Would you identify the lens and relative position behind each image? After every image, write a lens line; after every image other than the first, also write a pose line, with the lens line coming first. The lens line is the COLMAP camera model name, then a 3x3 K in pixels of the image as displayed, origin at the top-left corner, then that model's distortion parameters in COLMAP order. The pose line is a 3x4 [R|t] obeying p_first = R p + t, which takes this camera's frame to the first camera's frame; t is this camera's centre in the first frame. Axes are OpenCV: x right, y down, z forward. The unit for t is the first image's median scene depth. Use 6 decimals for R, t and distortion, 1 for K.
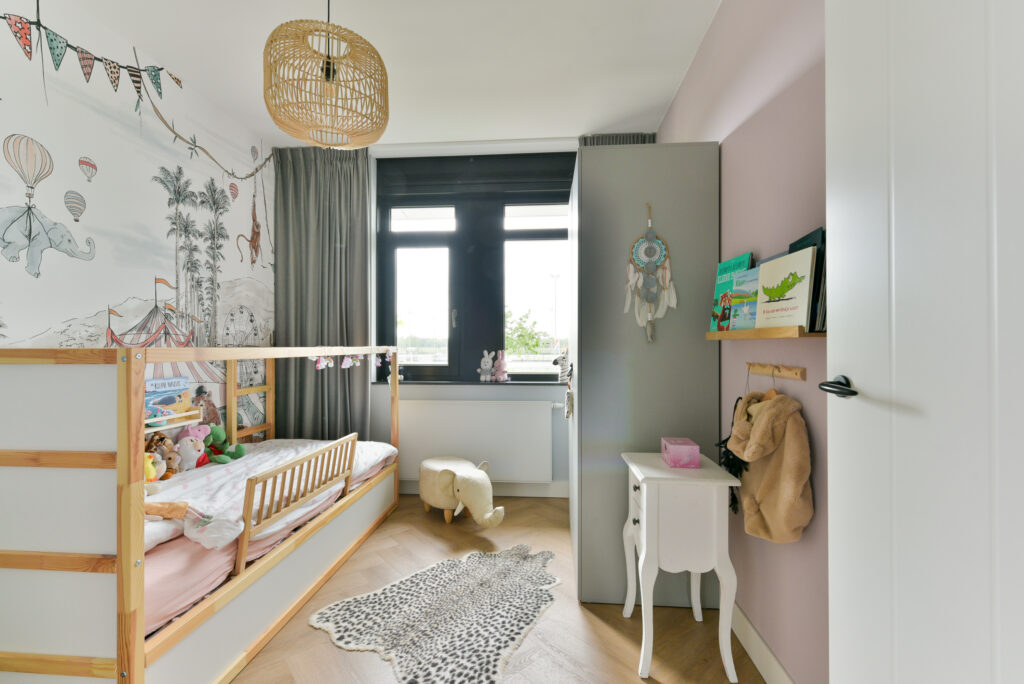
lens RADIAL K [[459.8, 0, 512.0], [0, 459.8, 346.2], [0, 0, 1]] dist [-0.001047, -0.000104]
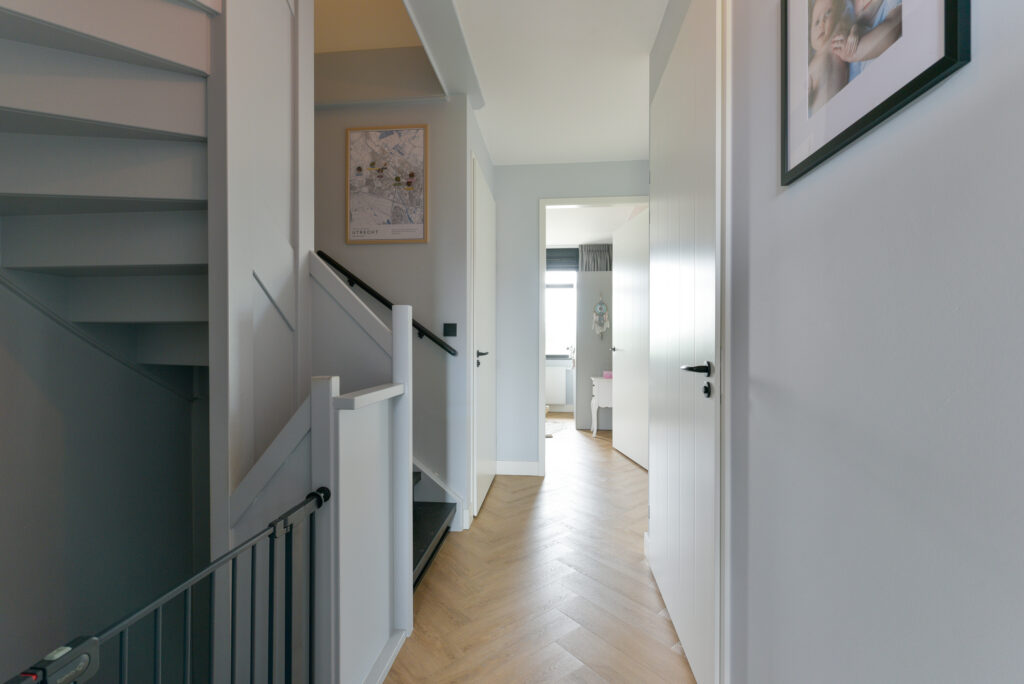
lens RADIAL K [[459.8, 0, 512.5], [0, 459.8, 339.5], [0, 0, 1]] dist [-0.001047, -0.000104]
pose [[0.999747, 0.004220, -0.022115, -0.194684], [-0.004002, 0.999943, 0.009907, -0.036221], [0.022156, -0.009816, 0.999706, -1.925573]]
